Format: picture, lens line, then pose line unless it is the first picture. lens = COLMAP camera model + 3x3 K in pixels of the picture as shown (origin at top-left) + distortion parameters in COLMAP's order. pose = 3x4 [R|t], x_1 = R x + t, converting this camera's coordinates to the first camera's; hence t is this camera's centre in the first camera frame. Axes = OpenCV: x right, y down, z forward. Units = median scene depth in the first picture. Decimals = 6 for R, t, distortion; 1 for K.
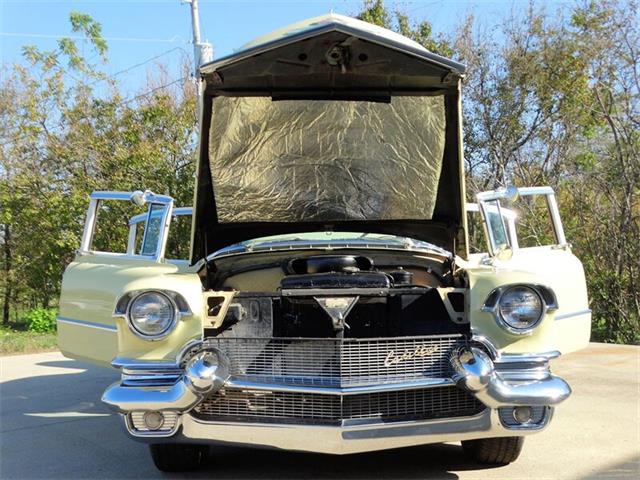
lens RADIAL K [[765.2, 0, 341.4], [0, 765.2, 240.4], [0, 0, 1]] dist [0.026334, -0.023486]
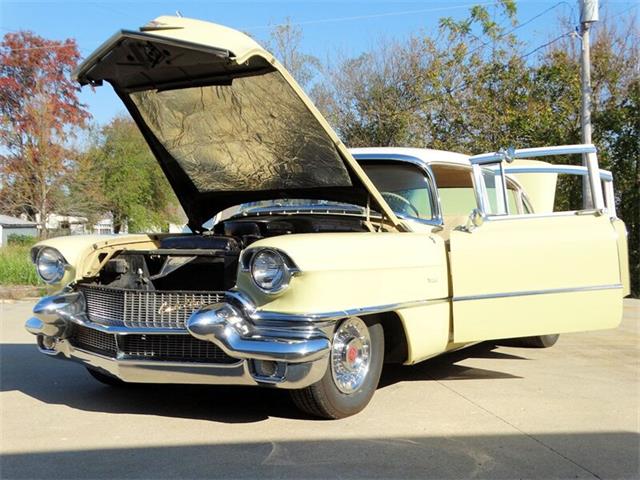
lens RADIAL K [[765.2, 0, 341.4], [0, 765.2, 240.4], [0, 0, 1]] dist [0.026334, -0.023486]
pose [[0.878593, 0.020455, -0.477133, 0.775323], [0.003385, 0.998790, 0.049052, -0.007049], [0.477559, -0.044712, 0.877461, 0.084425]]
